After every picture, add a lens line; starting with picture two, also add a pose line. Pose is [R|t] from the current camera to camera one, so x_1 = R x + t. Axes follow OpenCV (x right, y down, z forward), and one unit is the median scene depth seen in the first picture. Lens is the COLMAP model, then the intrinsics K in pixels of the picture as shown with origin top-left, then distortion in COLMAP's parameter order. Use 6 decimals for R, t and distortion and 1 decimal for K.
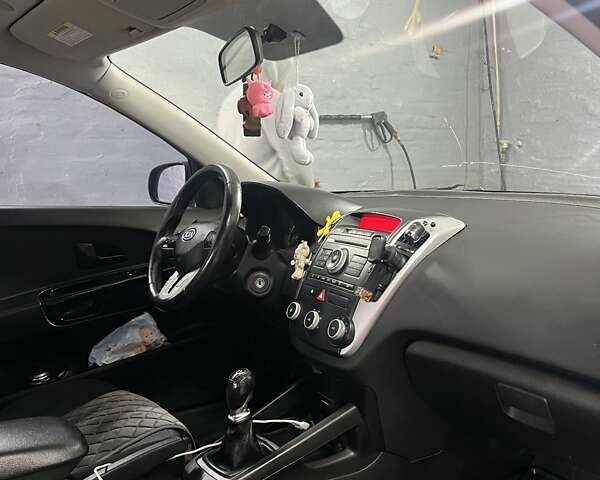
lens RADIAL K [[593.4, 0, 300.1], [0, 593.4, 237.9], [0, 0, 1]] dist [0.011511, 0.000000]
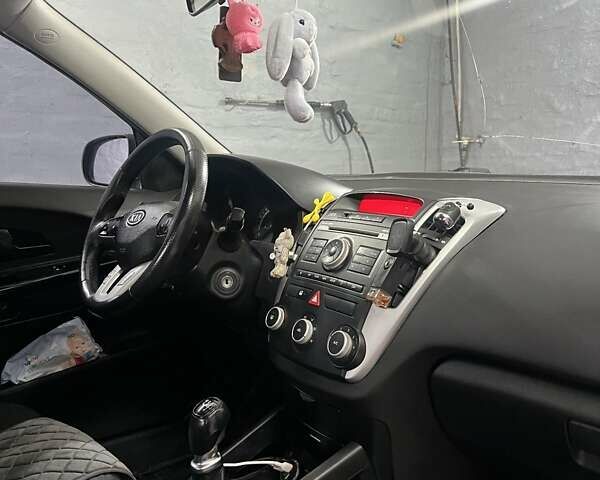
lens RADIAL K [[593.4, 0, 297.5], [0, 593.4, 244.1], [0, 0, 1]] dist [0.011511, 0.000000]
pose [[0.994896, 0.017513, 0.099372, -0.053199], [-0.018384, 0.999800, 0.007848, 0.017904], [-0.099215, -0.009634, 0.995019, 0.205979]]
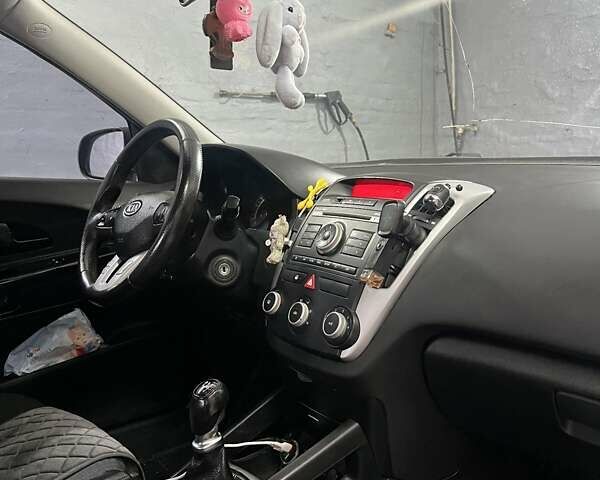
lens RADIAL K [[593.4, 0, 301.0], [0, 593.4, 247.9], [0, 0, 1]] dist [0.011511, 0.000000]
pose [[0.994213, -0.005858, 0.107265, -0.049848], [0.003212, 0.999687, 0.024820, 0.027347], [-0.107376, -0.024332, 0.993921, 0.191424]]
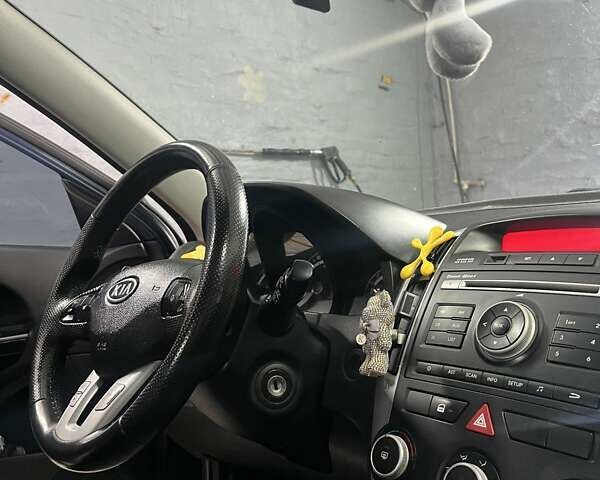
lens RADIAL K [[593.4, 0, 290.5], [0, 593.4, 247.1], [0, 0, 1]] dist [0.011511, 0.000000]
pose [[0.989252, -0.035069, 0.141953, -0.119902], [0.048585, 0.994490, -0.092895, 0.010177], [-0.137913, 0.098793, 0.985505, 0.512474]]
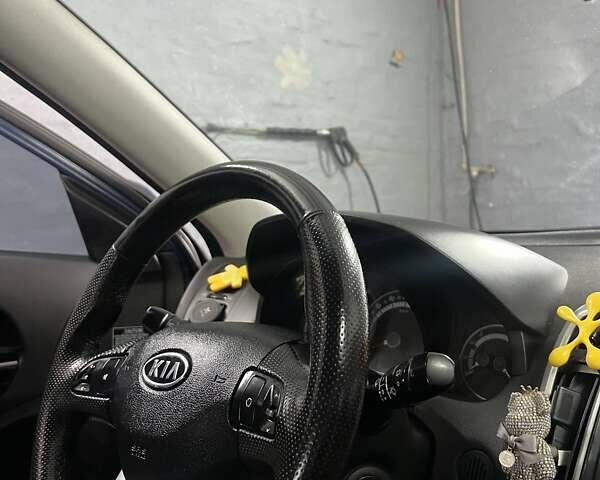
lens RADIAL K [[593.4, 0, 288.3], [0, 593.4, 255.3], [0, 0, 1]] dist [0.011511, 0.000000]
pose [[0.985341, -0.013294, 0.170079, -0.172383], [0.018434, 0.999419, -0.028681, -0.058498], [-0.169599, 0.031396, 0.985013, 0.646534]]
